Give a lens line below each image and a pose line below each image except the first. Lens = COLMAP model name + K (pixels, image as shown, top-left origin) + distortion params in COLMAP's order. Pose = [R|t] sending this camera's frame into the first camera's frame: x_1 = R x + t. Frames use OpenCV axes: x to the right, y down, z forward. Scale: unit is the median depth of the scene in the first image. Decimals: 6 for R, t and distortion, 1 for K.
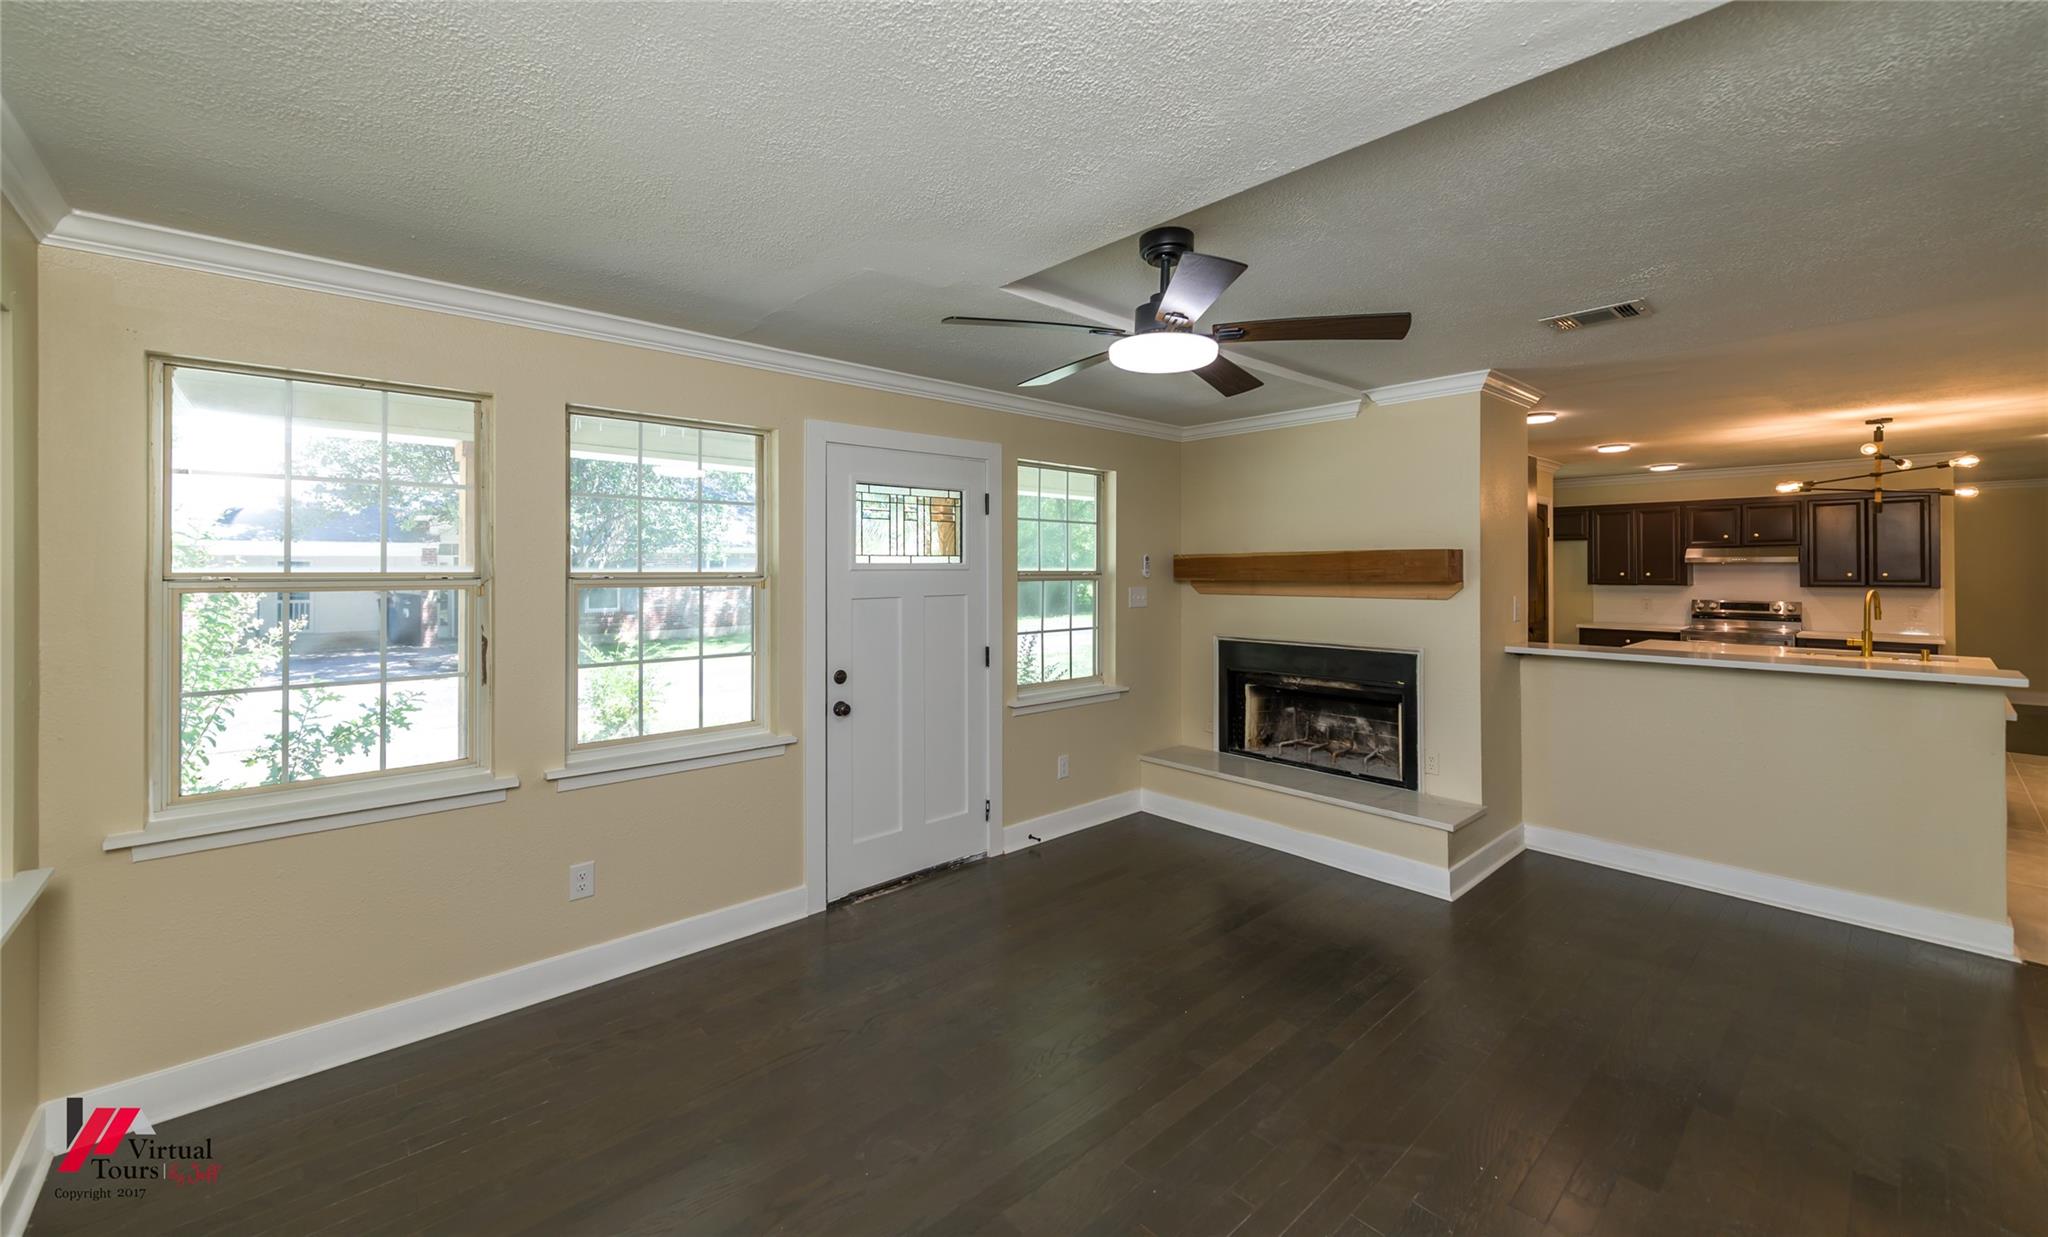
lens RADIAL K [[808.5, 0, 1027.0], [0, 808.5, 557.3], [0, 0, 1]] dist [0.000342, 0.000061]
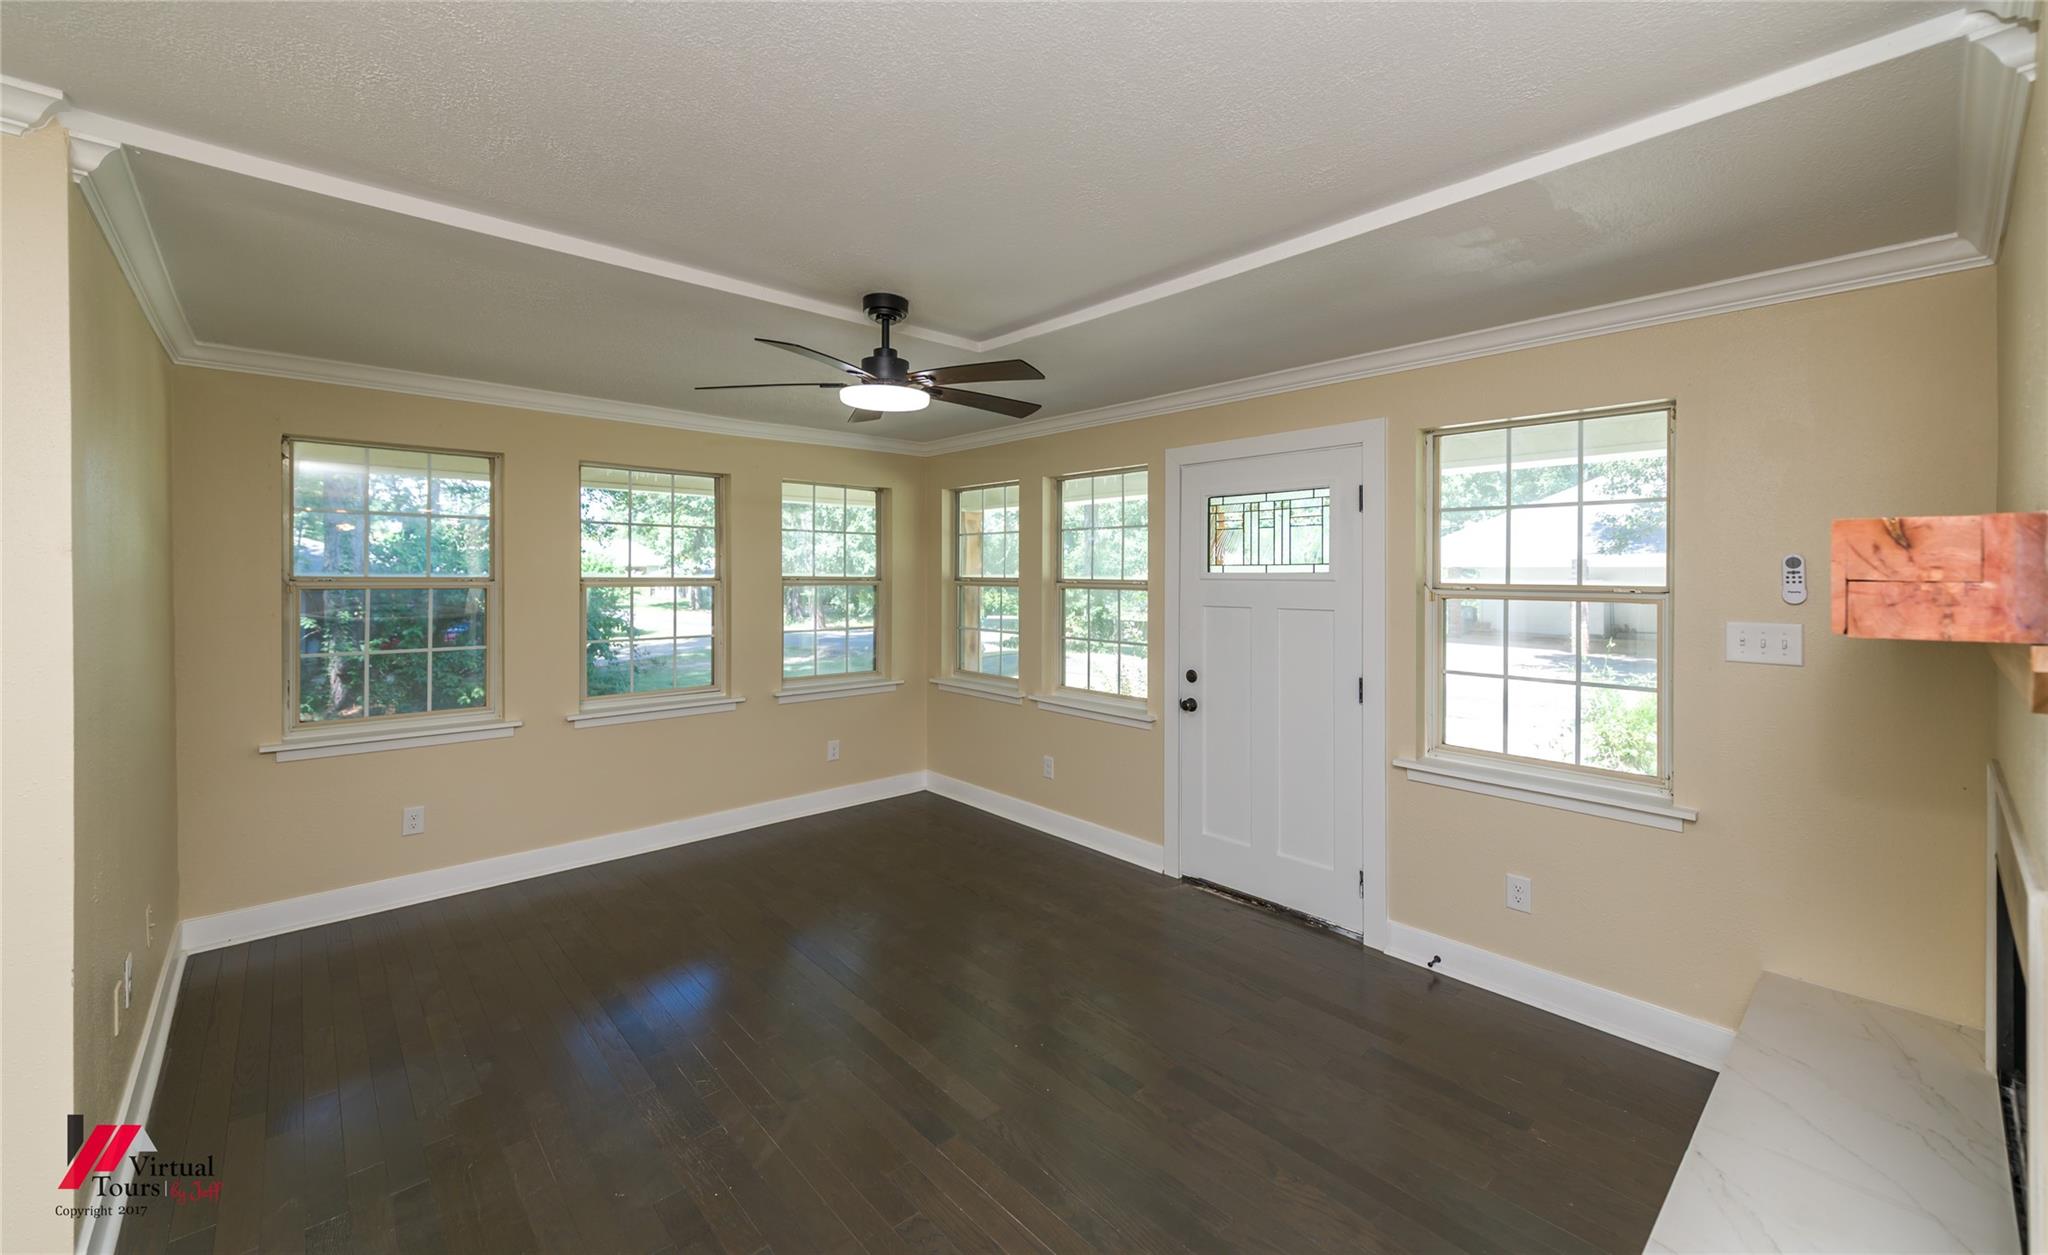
lens RADIAL K [[793.3, 0, 1024.8], [0, 793.3, 582.6], [0, 0, 1]] dist [0.000458, 0.000017]
pose [[-0.021890, 0.007742, -0.999730, 0.838826], [0.004665, 0.999960, 0.007642, 0.011184], [0.999750, -0.004496, -0.021925, 0.785693]]
